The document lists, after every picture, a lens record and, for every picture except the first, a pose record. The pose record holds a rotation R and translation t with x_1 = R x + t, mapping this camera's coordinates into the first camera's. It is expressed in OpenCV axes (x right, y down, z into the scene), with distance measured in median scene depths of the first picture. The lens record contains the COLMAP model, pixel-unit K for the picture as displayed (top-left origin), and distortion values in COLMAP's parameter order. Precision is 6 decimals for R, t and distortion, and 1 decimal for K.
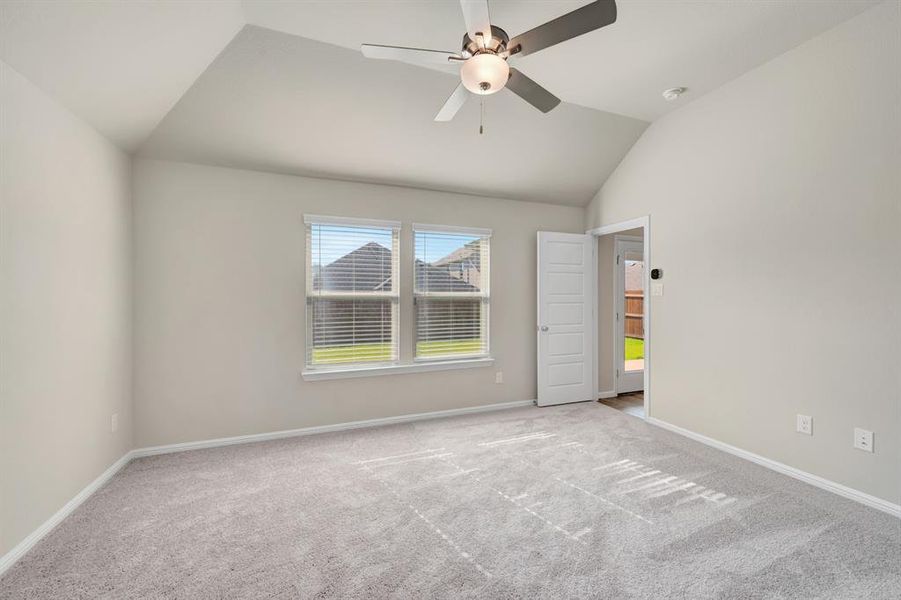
lens RADIAL K [[357.3, 0, 446.6], [0, 357.3, 299.3], [0, 0, 1]] dist [0.001499, -0.000947]
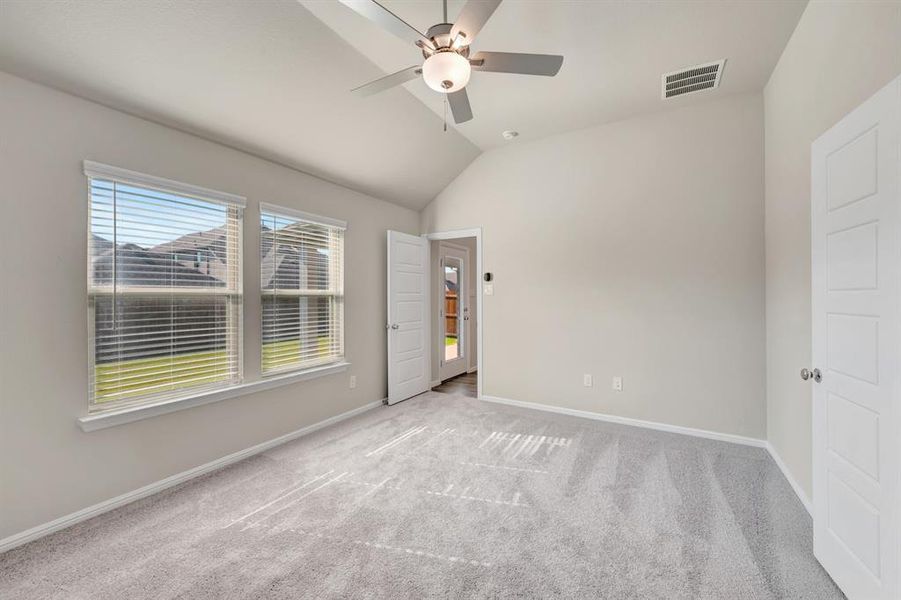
lens RADIAL K [[357.3, 0, 474.1], [0, 357.3, 295.1], [0, 0, 1]] dist [0.001499, -0.000947]
pose [[0.778473, 0.002797, 0.627672, -0.258538], [0.001986, 0.999974, -0.006920, 0.000244], [-0.627675, 0.006633, 0.778447, 0.099289]]
